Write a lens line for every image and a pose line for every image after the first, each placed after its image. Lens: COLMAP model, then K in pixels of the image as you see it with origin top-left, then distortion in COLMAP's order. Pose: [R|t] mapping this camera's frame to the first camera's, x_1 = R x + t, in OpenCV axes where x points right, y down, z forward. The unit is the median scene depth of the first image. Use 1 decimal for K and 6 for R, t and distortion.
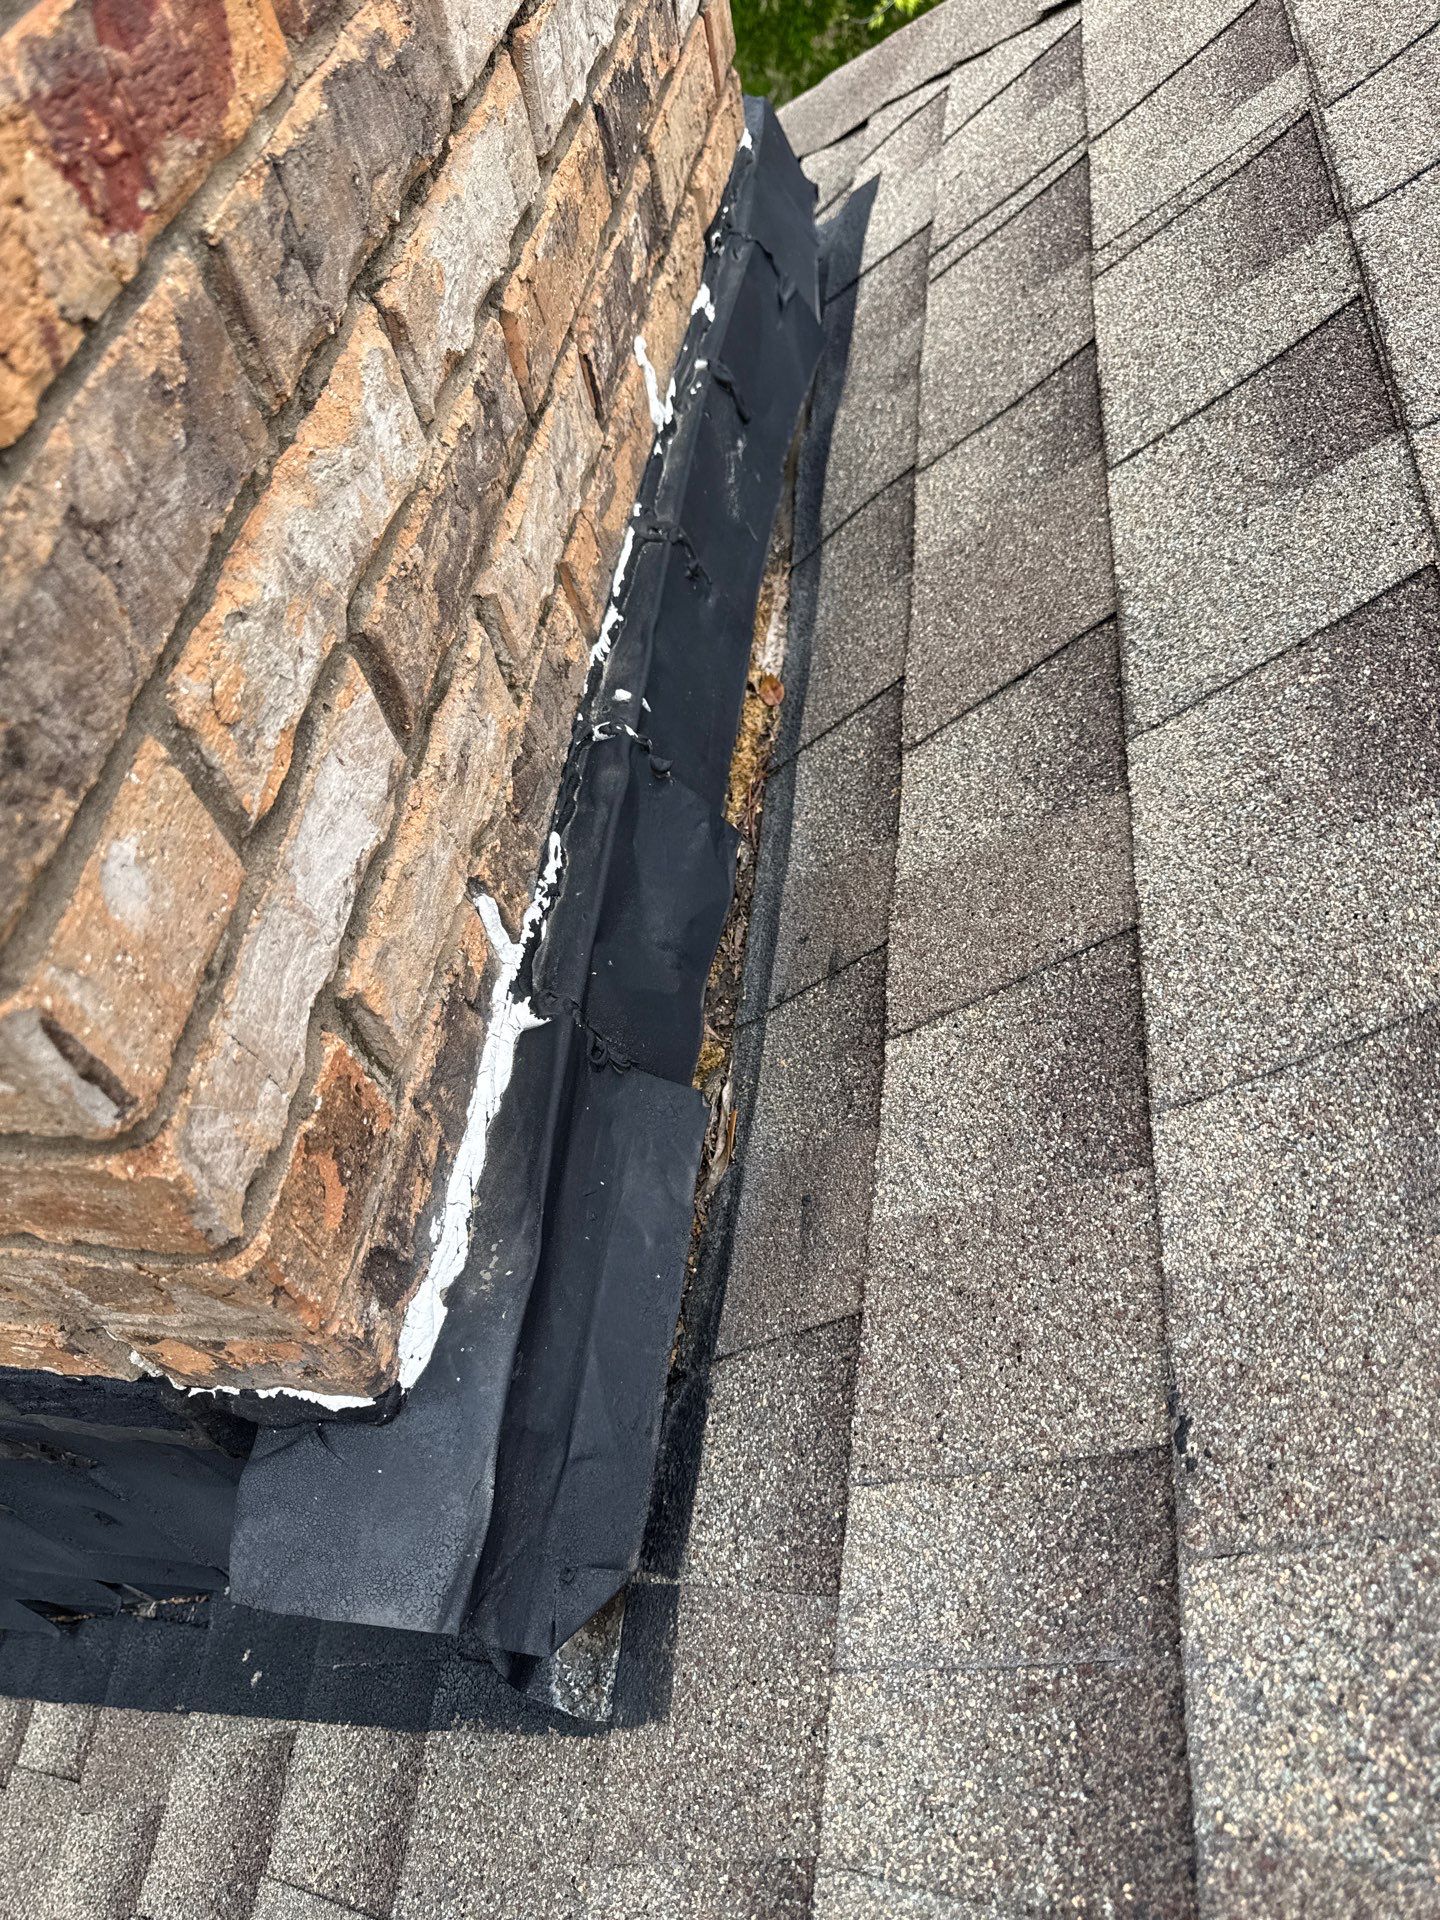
lens RADIAL K [[1343.4, 0, 712.2], [0, 1343.4, 985.0], [0, 0, 1]] dist [0.073567, -0.179342]
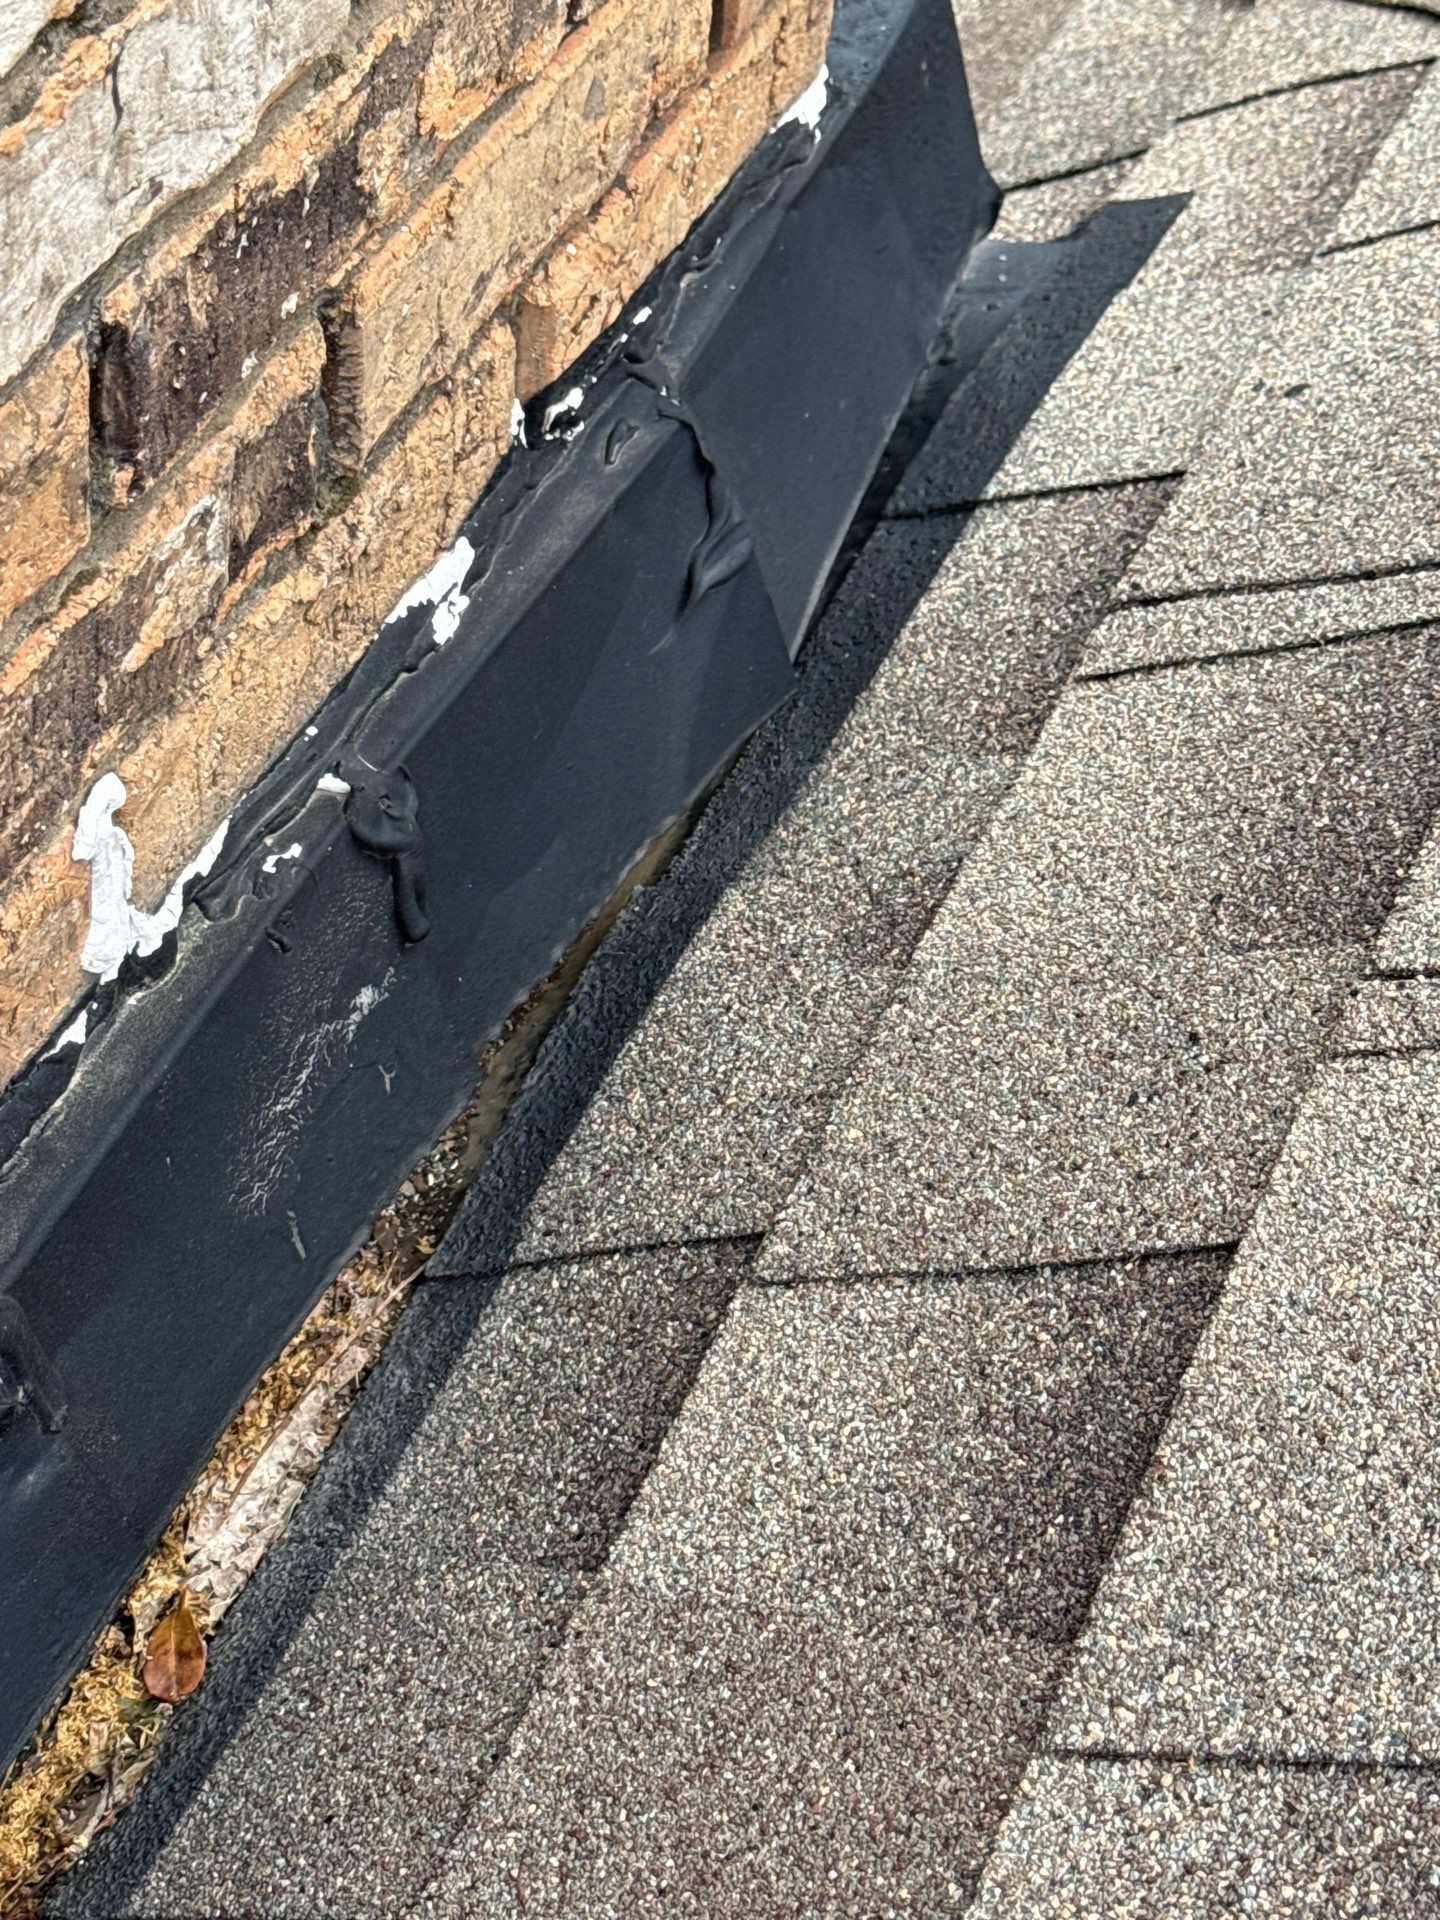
lens RADIAL K [[3336.8, 0, 721.4], [0, 3336.8, 986.0], [0, 0, 1]] dist [0.115774, 0.013221]
pose [[0.923462, 0.383193, 0.019536, 0.098661], [-0.381608, 0.922556, -0.057139, -0.411790], [-0.039918, 0.045310, 0.998175, 0.071650]]
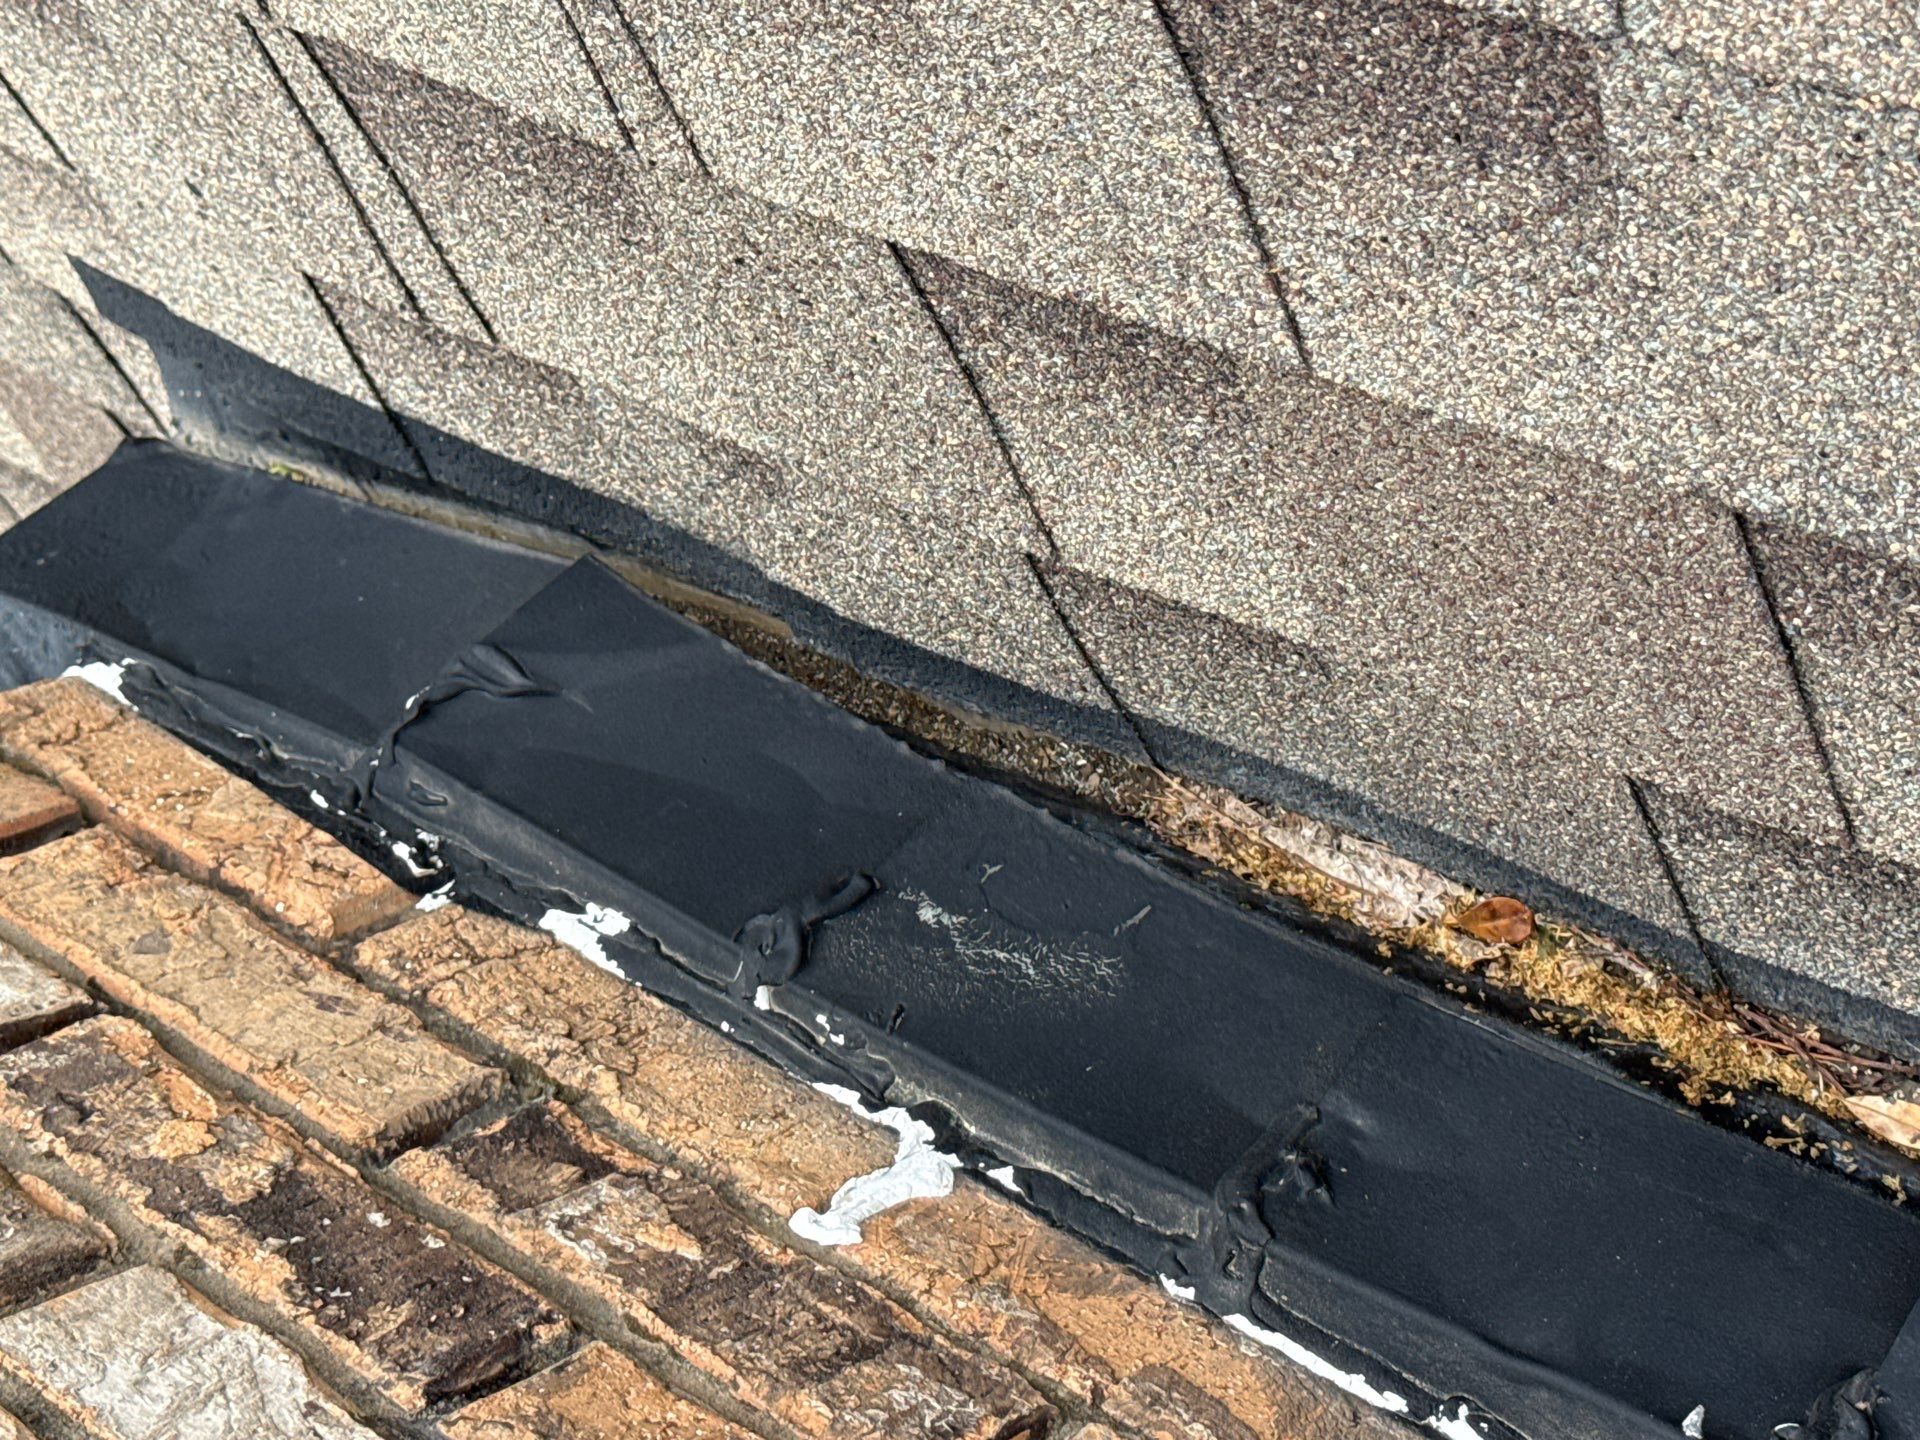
lens RADIAL K [[3336.8, 0, 993.1], [0, 3336.8, 672.6], [0, 0, 1]] dist [0.115774, 0.013221]
pose [[0.098103, -0.974832, -0.200195, 0.342179], [0.992725, 0.109972, -0.049027, -0.353924], [0.069809, -0.193929, 0.978529, -0.067855]]
